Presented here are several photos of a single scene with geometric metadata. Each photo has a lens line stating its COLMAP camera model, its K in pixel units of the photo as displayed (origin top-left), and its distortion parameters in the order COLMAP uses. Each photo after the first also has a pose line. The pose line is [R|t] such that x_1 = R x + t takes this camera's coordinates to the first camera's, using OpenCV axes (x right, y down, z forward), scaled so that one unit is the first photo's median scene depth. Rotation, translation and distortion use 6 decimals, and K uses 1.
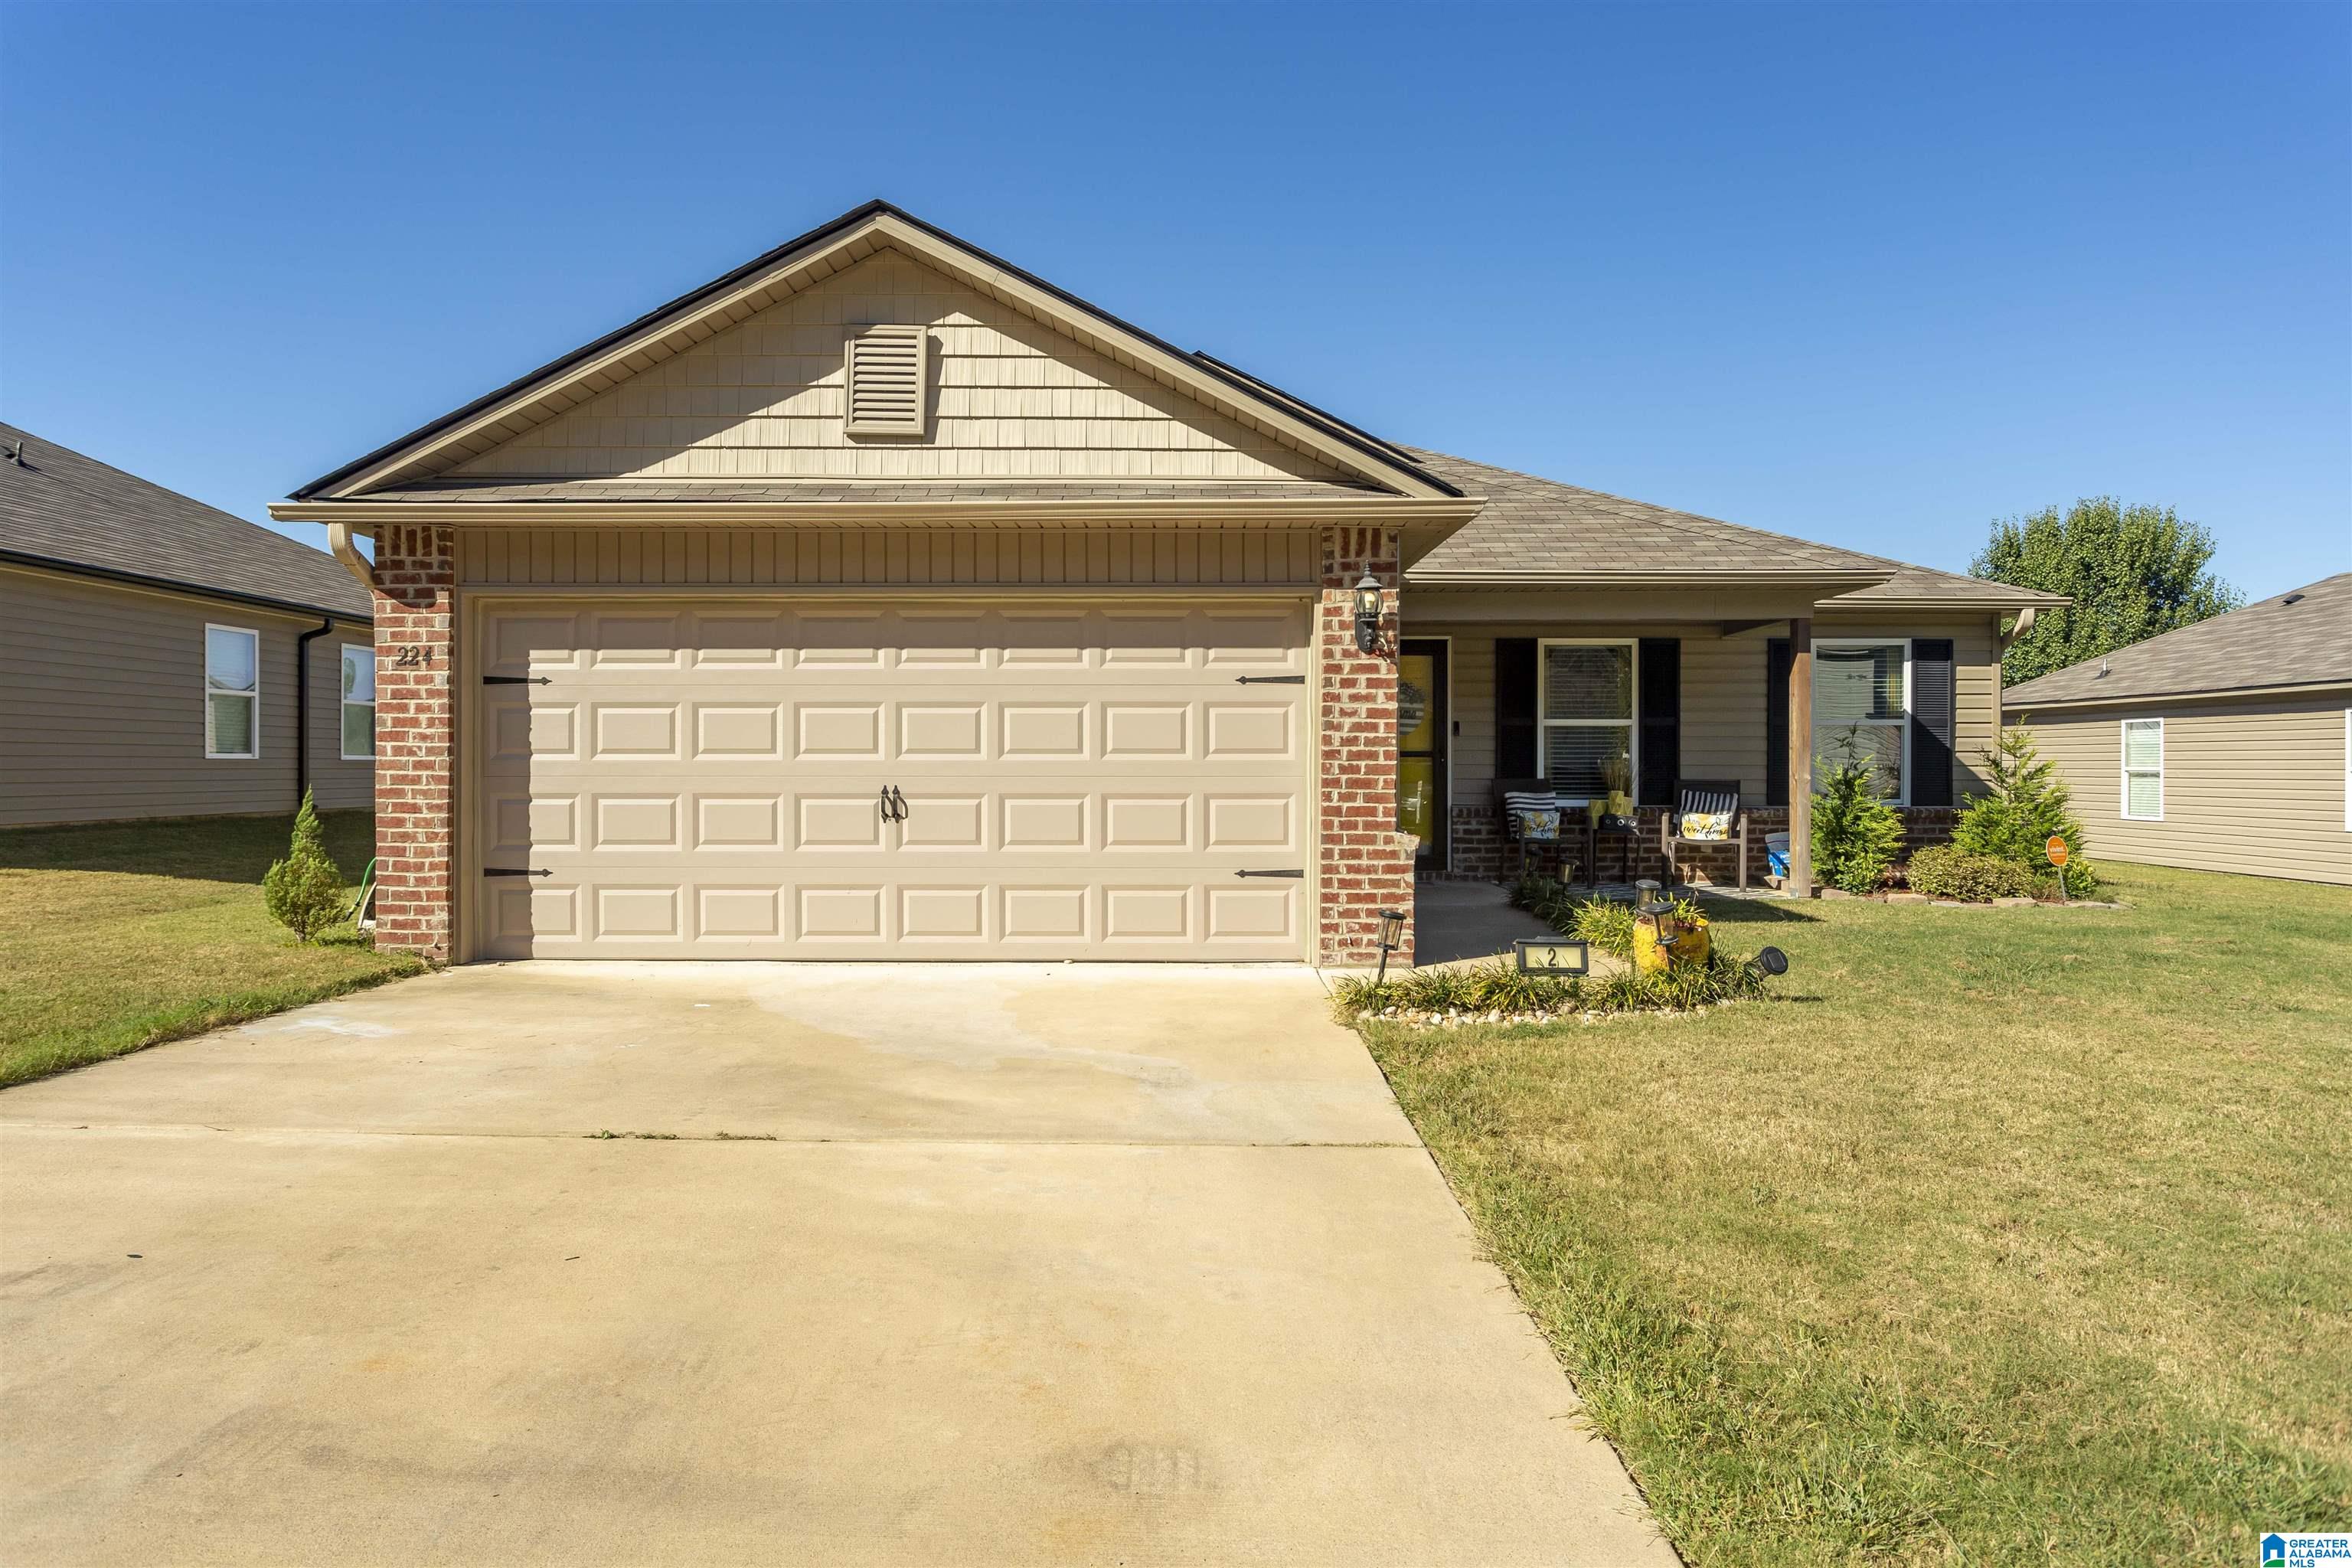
lens RADIAL K [[1376.5, 0, 1176.0], [0, 1376.5, 784.0], [0, 0, 1]] dist [-0.007047, -0.000974]
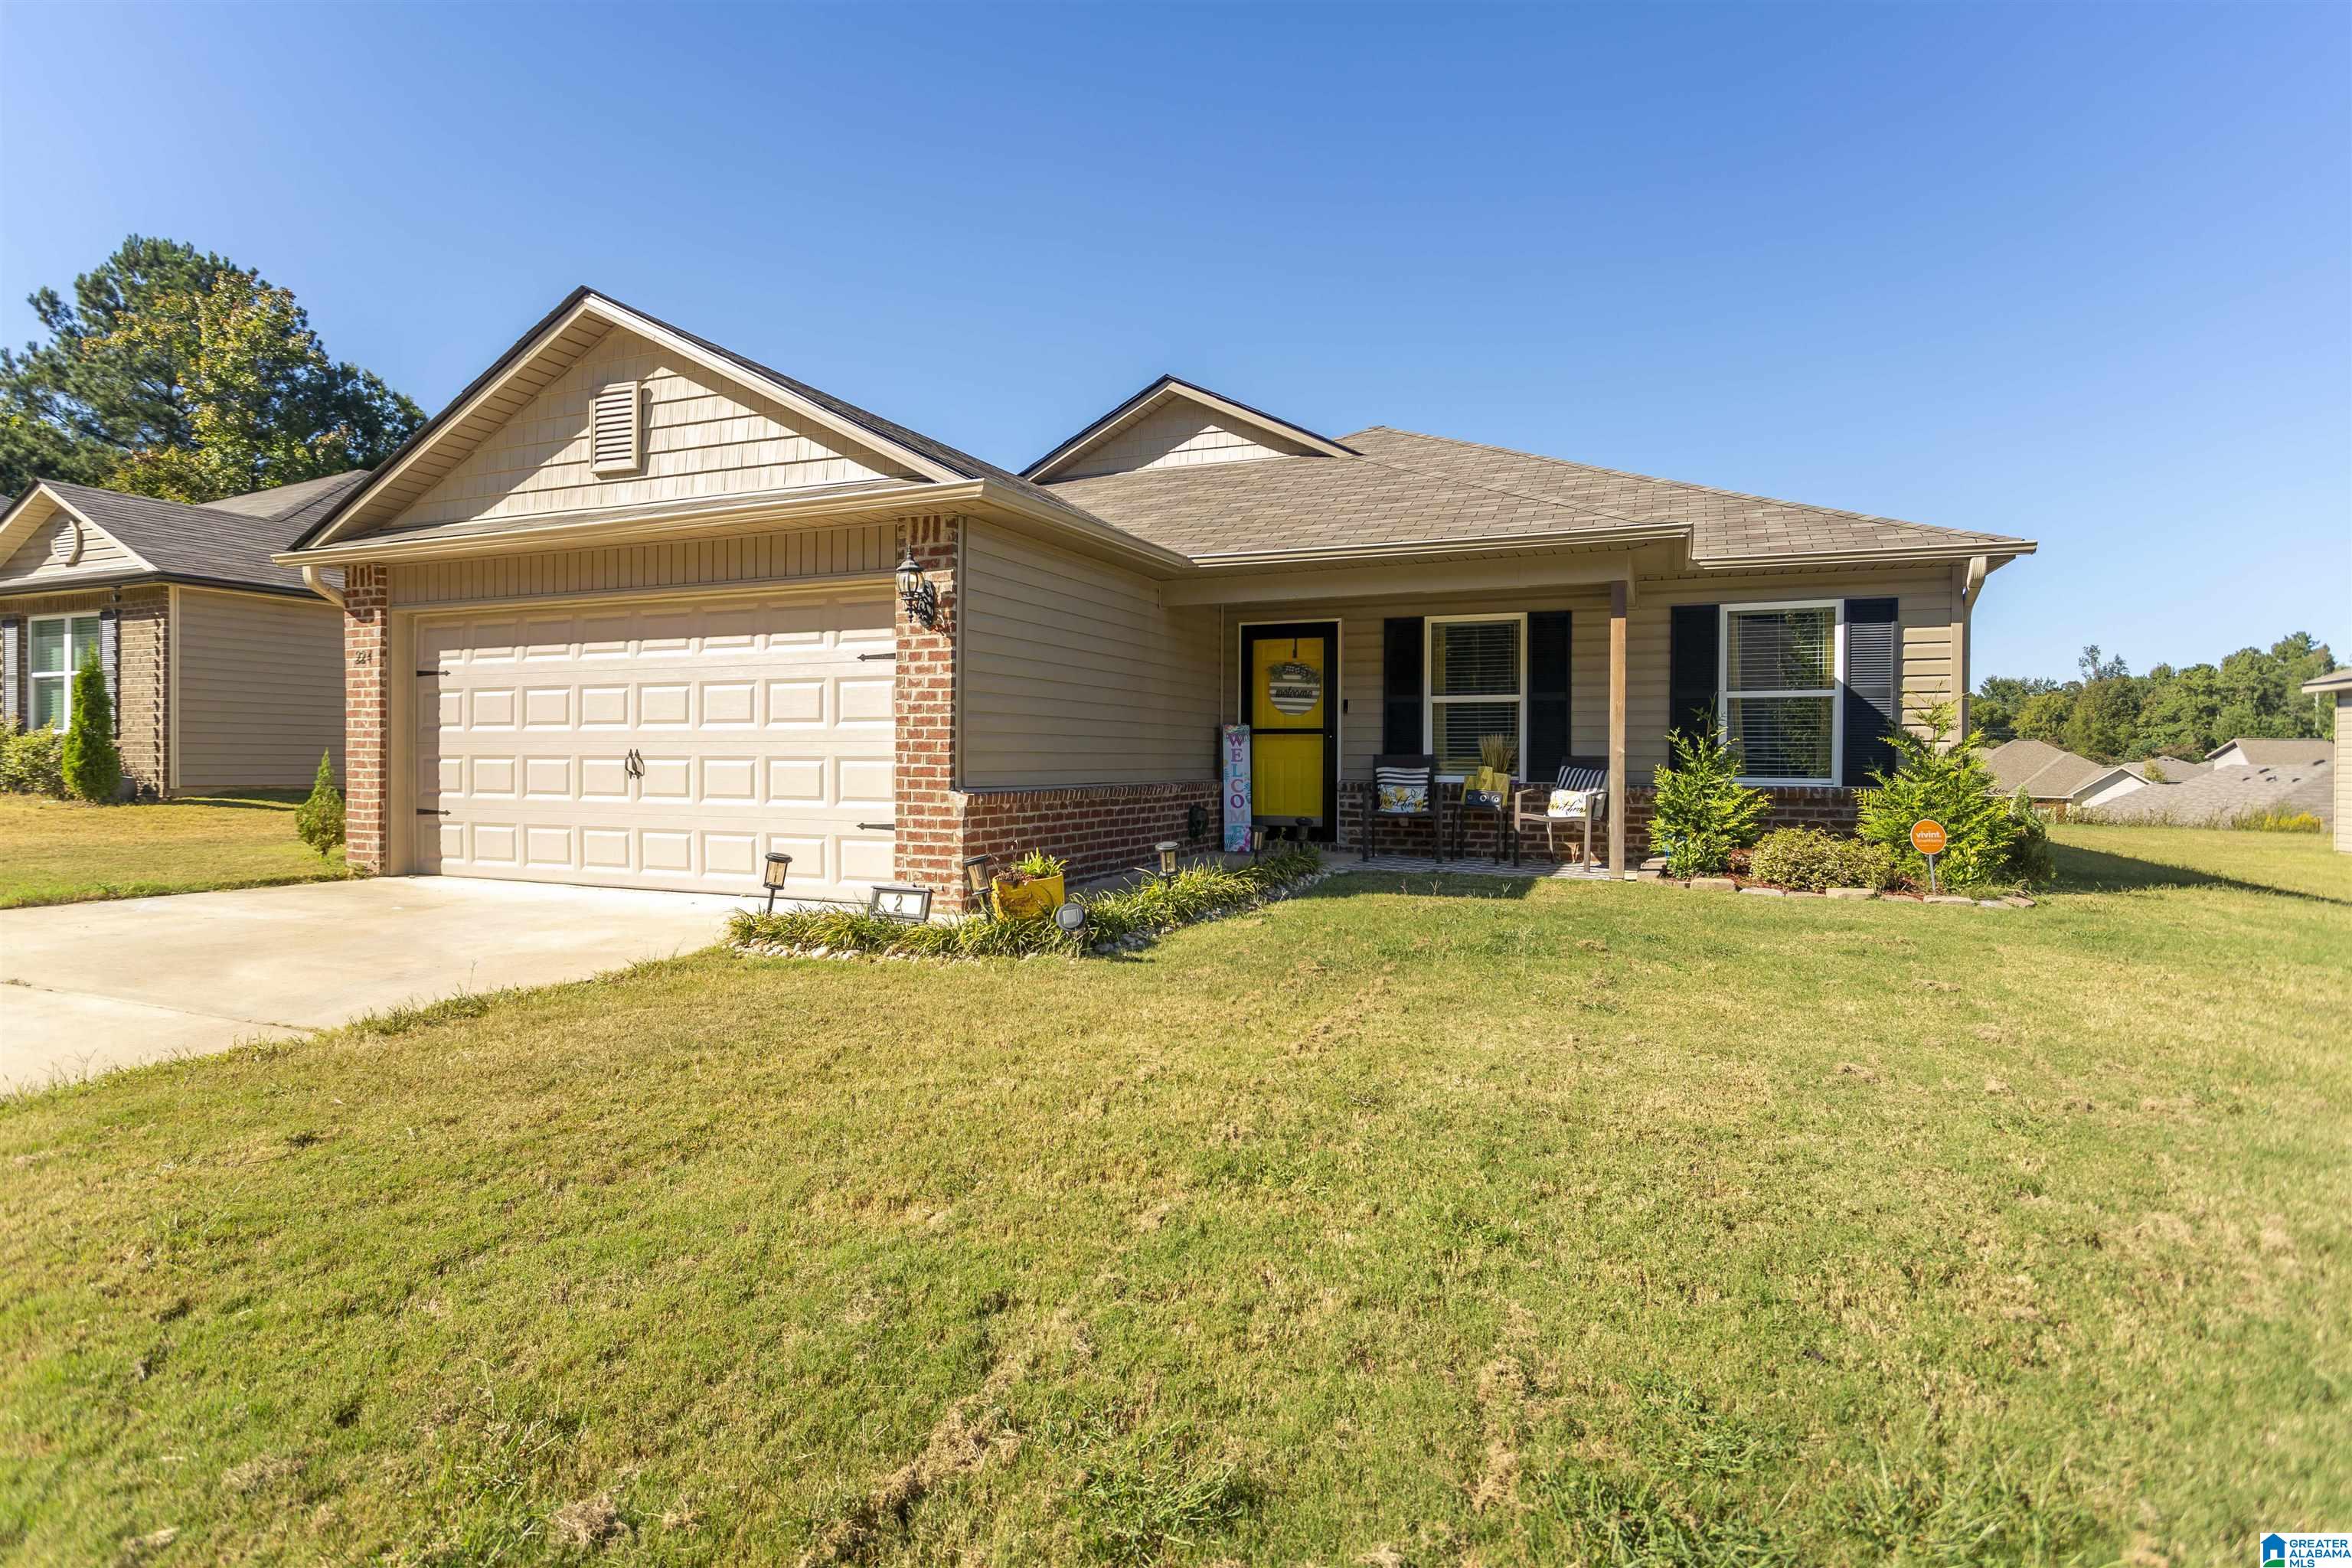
lens RADIAL K [[1179.5, 0, 1185.4], [0, 1179.5, 778.6], [0, 0, 1]] dist [-0.001870, 0.000639]
pose [[0.923165, 0.009822, -0.384278, 0.688652], [-0.009506, 0.999951, 0.002722, 0.020627], [0.384286, 0.001141, 0.923213, 0.199851]]
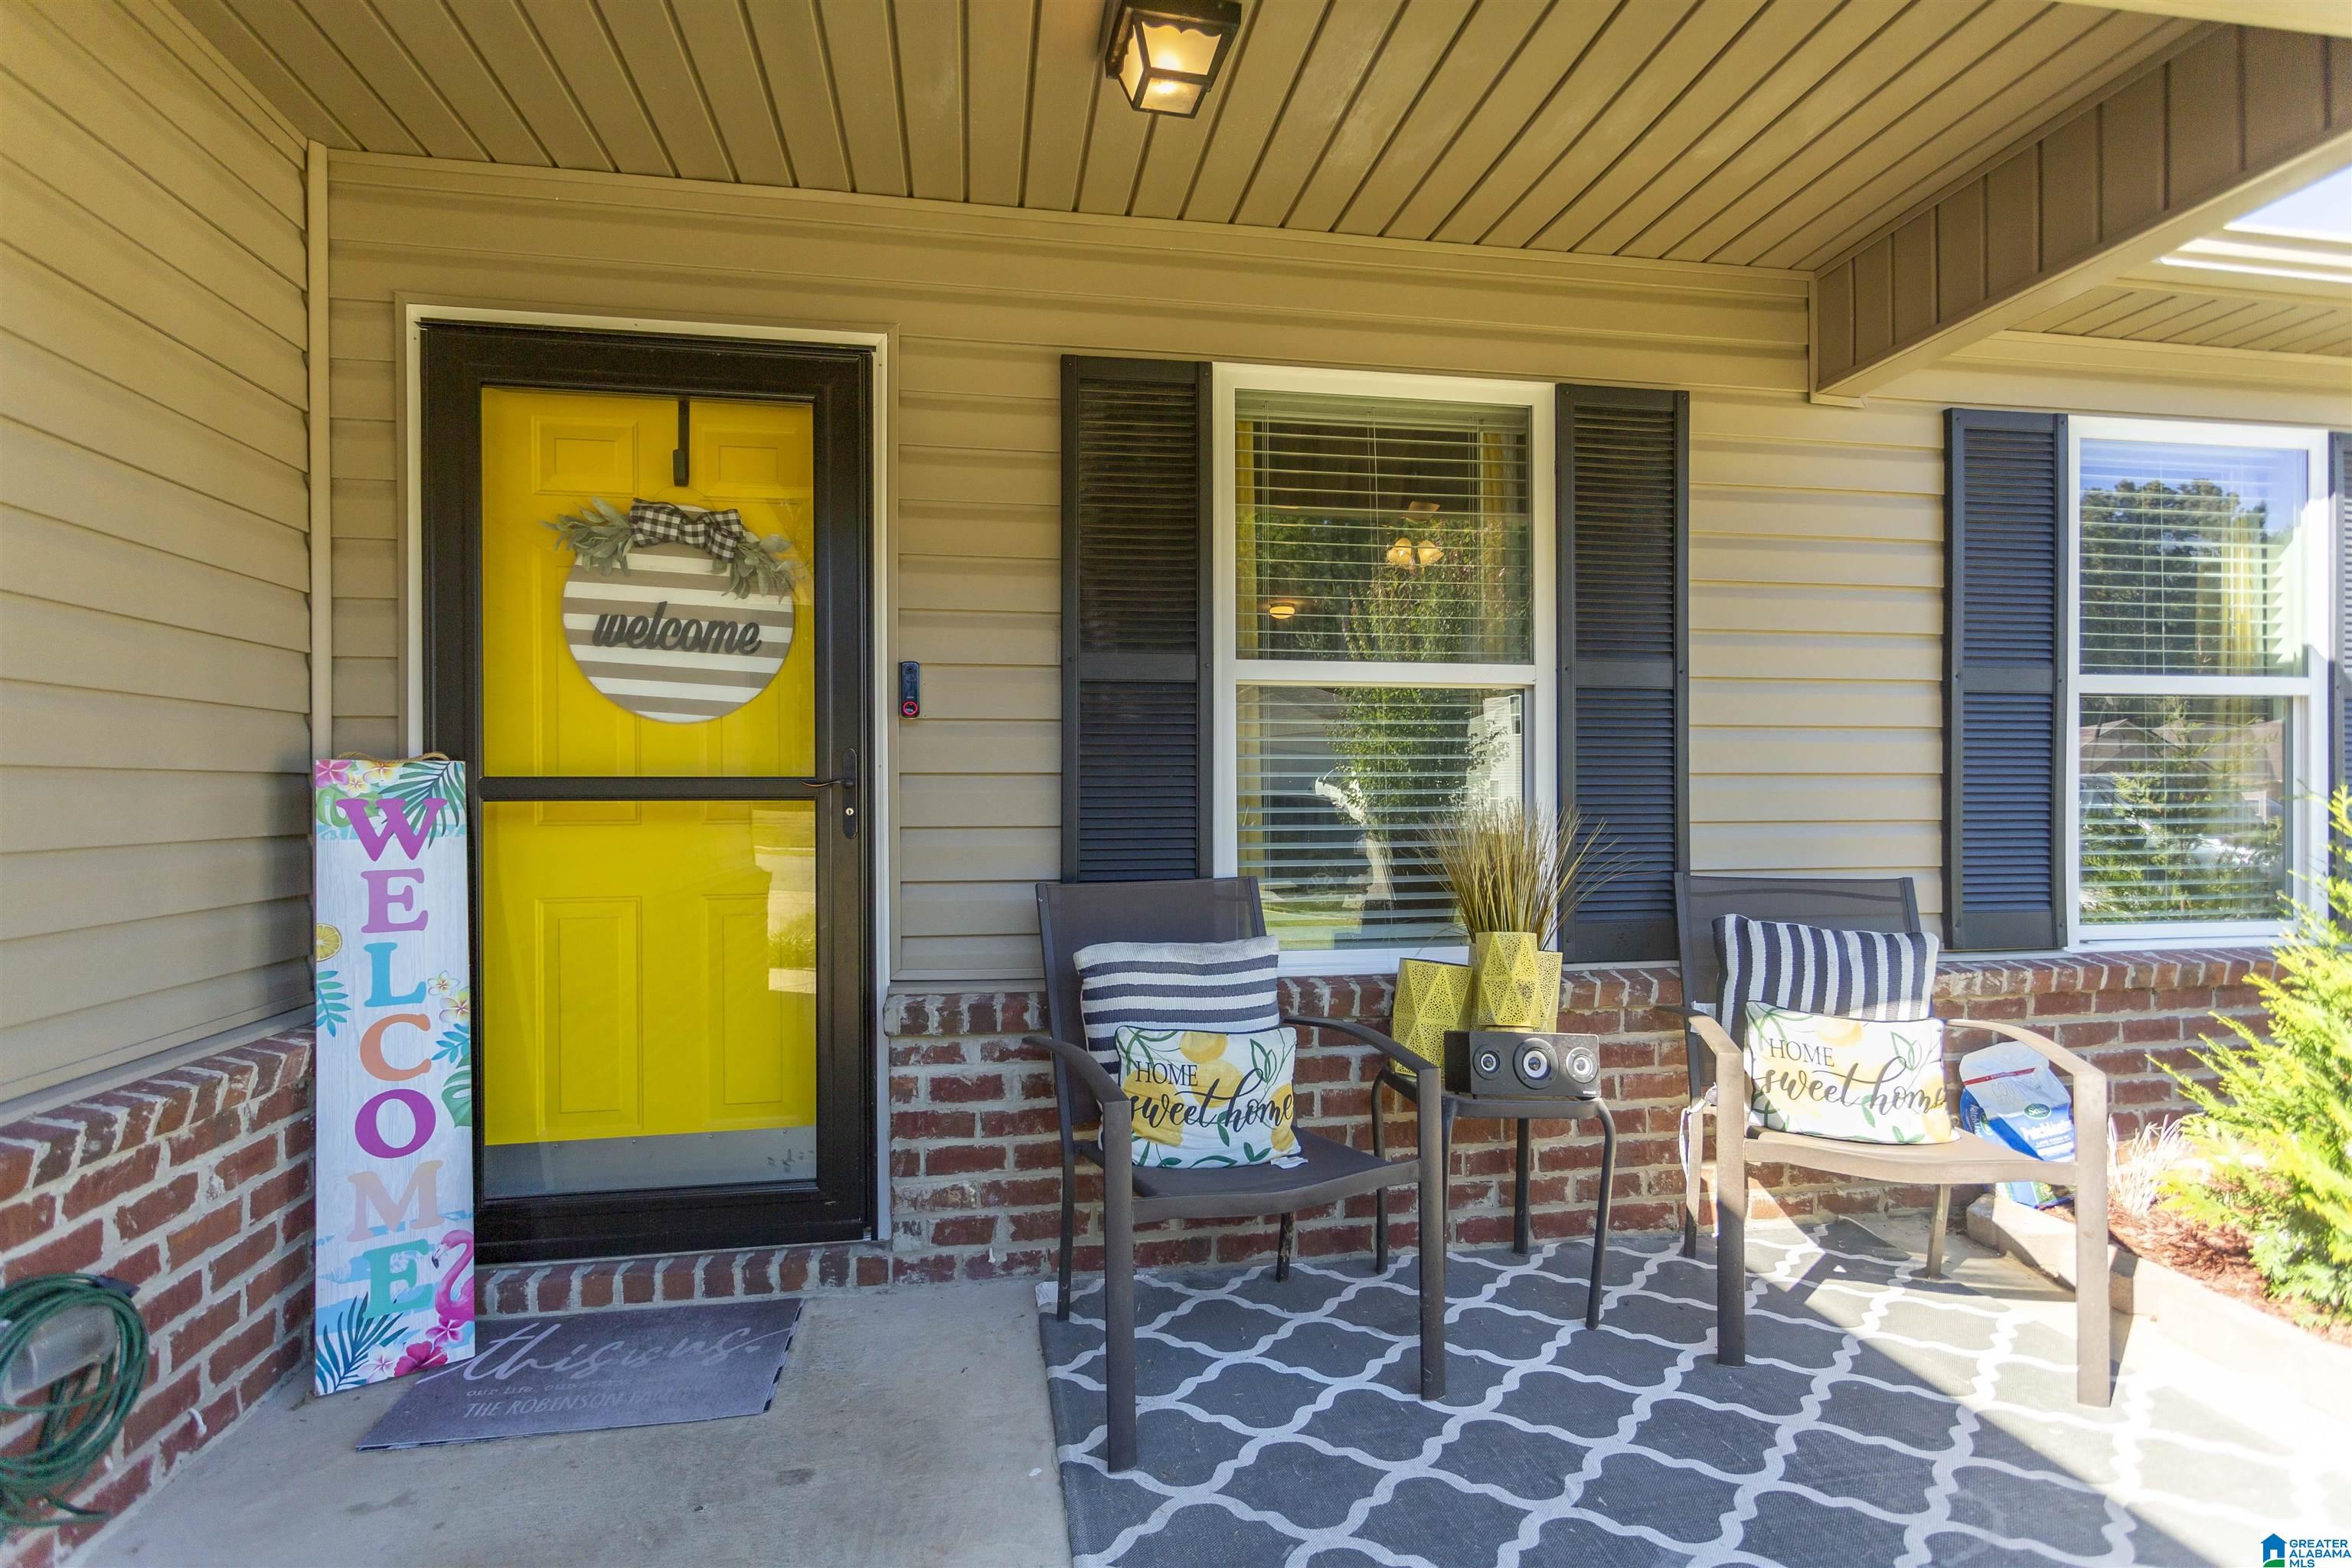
lens RADIAL K [[1173.5, 0, 1176.0], [0, 1173.5, 784.0], [0, 0, 1]] dist [0.000723, 0.000519]
pose [[0.985219, -0.002806, 0.171274, 0.340475], [0.005221, 0.999893, -0.013653, -0.030262], [-0.171218, 0.014346, 0.985129, 1.219663]]
